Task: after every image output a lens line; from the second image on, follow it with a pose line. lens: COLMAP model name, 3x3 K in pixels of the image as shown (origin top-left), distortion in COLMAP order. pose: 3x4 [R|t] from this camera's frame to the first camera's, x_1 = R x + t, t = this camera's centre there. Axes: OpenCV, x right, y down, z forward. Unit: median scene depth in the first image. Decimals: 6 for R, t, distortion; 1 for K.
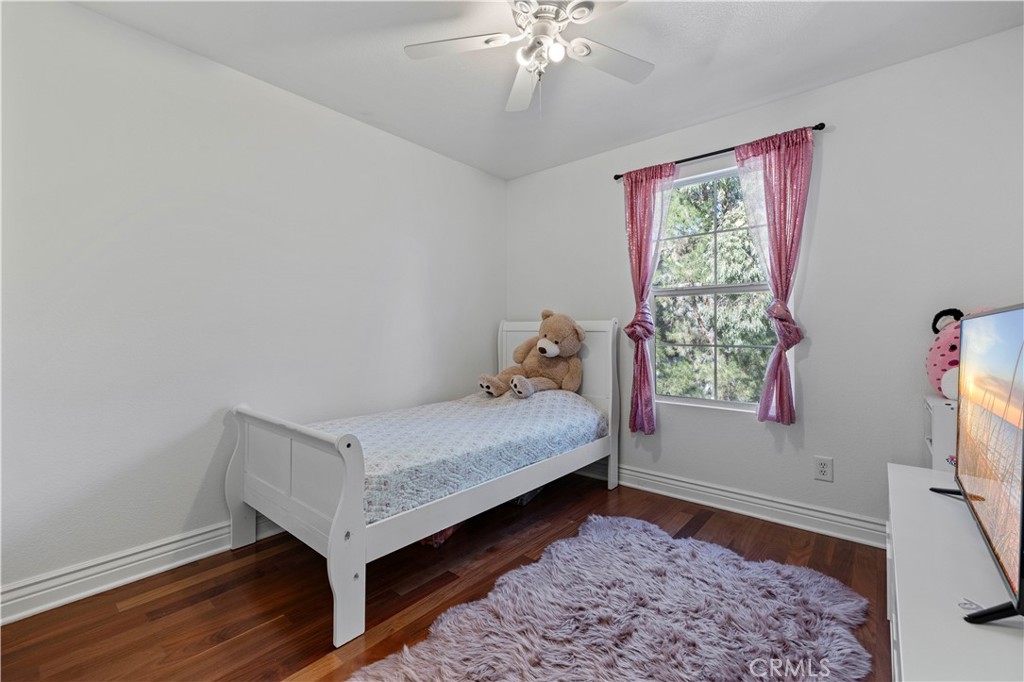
lens RADIAL K [[435.2, 0, 504.7], [0, 435.2, 332.0], [0, 0, 1]] dist [0.002504, 0.000205]
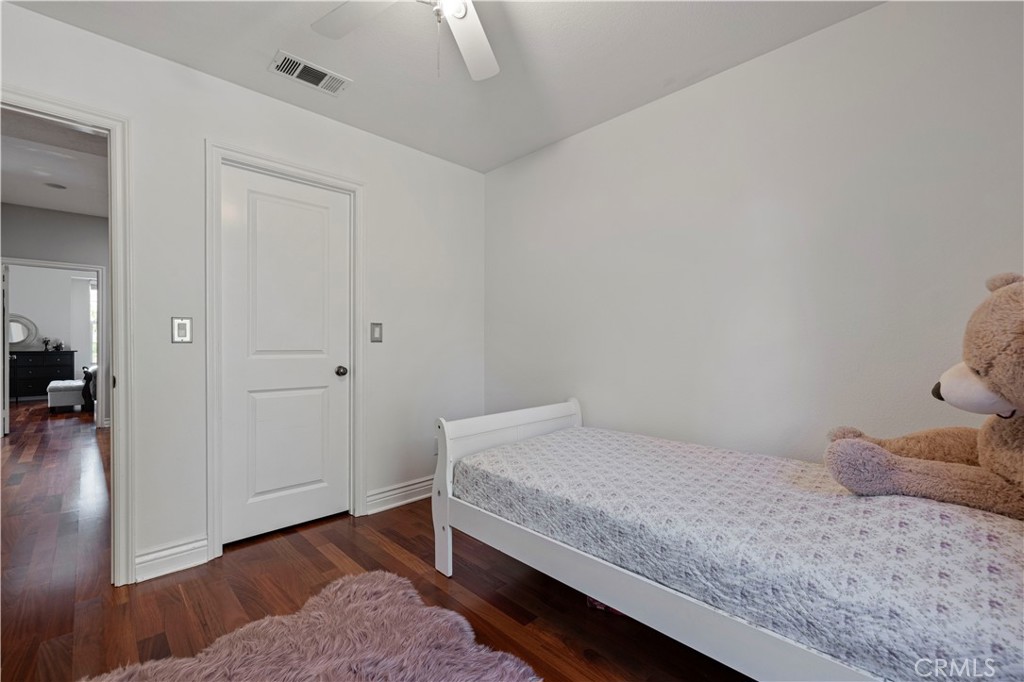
lens RADIAL K [[435.2, 0, 506.0], [0, 435.2, 345.0], [0, 0, 1]] dist [0.002504, 0.000205]
pose [[-0.089588, 0.004850, -0.995967, 0.735176], [0.003891, 0.999982, 0.004519, 0.000880], [0.995971, -0.003471, -0.089605, 1.011146]]
